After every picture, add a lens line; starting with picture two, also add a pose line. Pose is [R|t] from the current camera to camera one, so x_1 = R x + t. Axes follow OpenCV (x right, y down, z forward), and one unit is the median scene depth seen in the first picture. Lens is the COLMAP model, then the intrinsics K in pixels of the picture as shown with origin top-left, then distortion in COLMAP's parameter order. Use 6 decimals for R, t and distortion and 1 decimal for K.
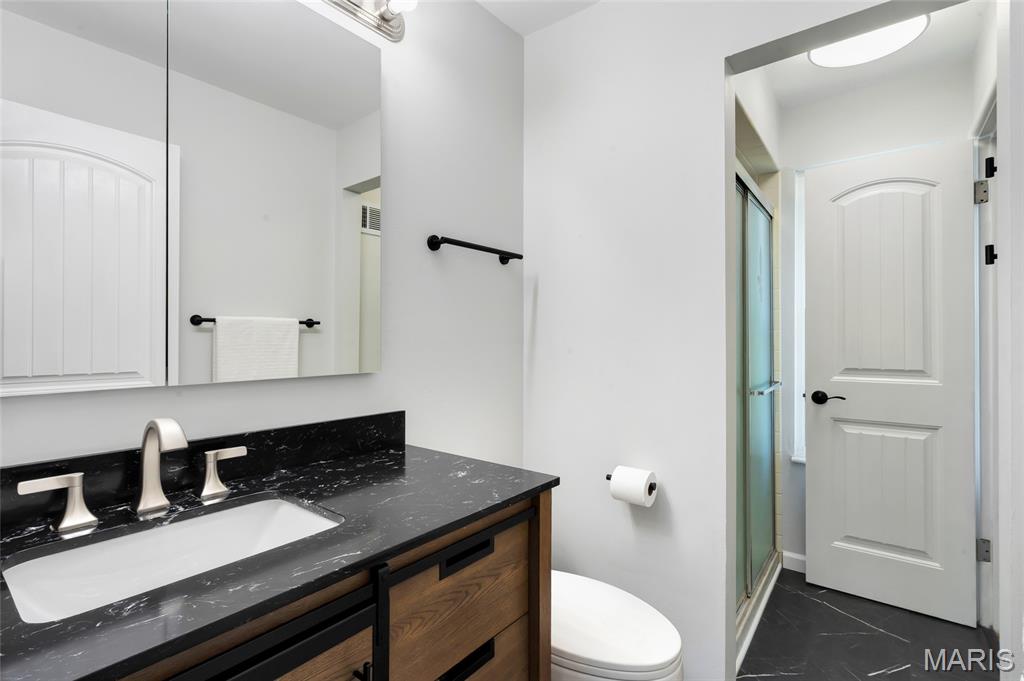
lens RADIAL K [[472.1, 0, 502.4], [0, 472.1, 338.8], [0, 0, 1]] dist [0.001308, -0.000314]
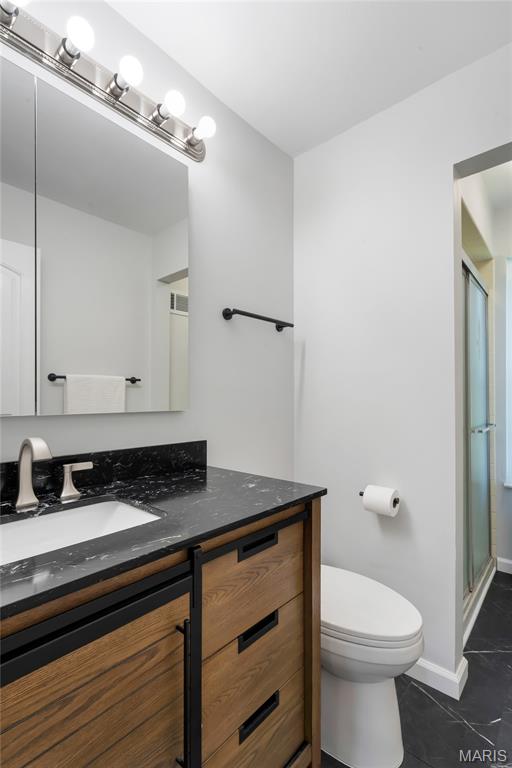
lens RADIAL K [[354.1, 0, 250.6], [0, 354.1, 399.6], [0, 0, 1]] dist [0.001308, -0.000314]
pose [[0.998411, -0.004149, -0.056203, -0.023013], [0.004113, 0.999991, -0.000769, 0.034502], [0.056206, 0.000537, 0.998419, 0.012041]]
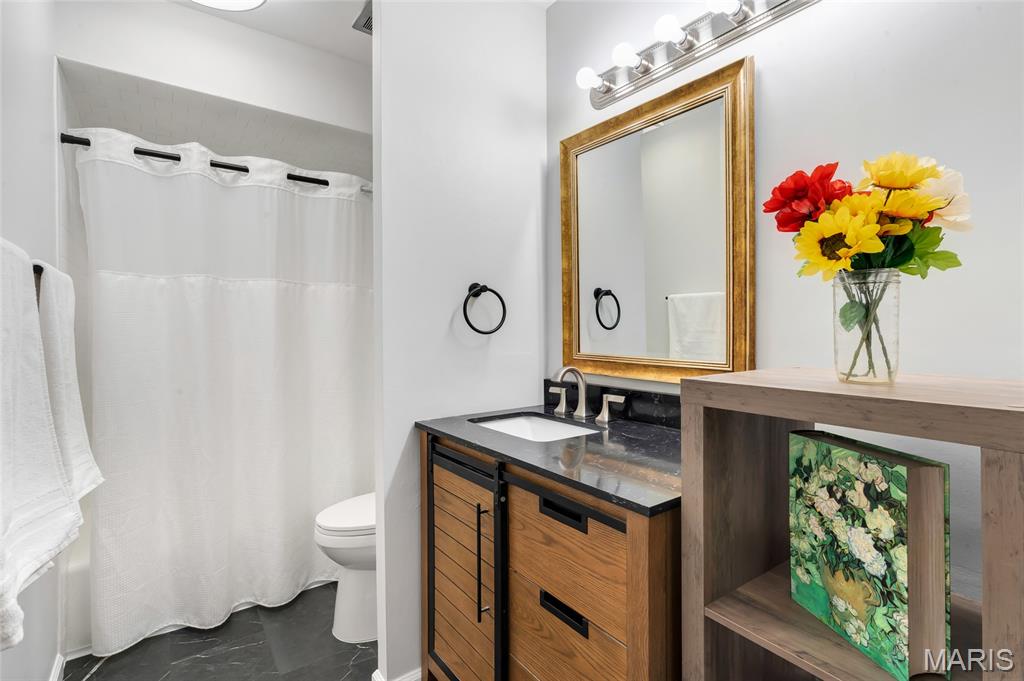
lens RADIAL K [[472.1, 0, 513.3], [0, 472.1, 335.7], [0, 0, 1]] dist [0.001308, -0.000314]
pose [[-0.270765, 0.007292, -0.962618, 0.601691], [0.008816, 0.999948, 0.005095, 0.020819], [0.962605, -0.007106, -0.270815, 0.699442]]
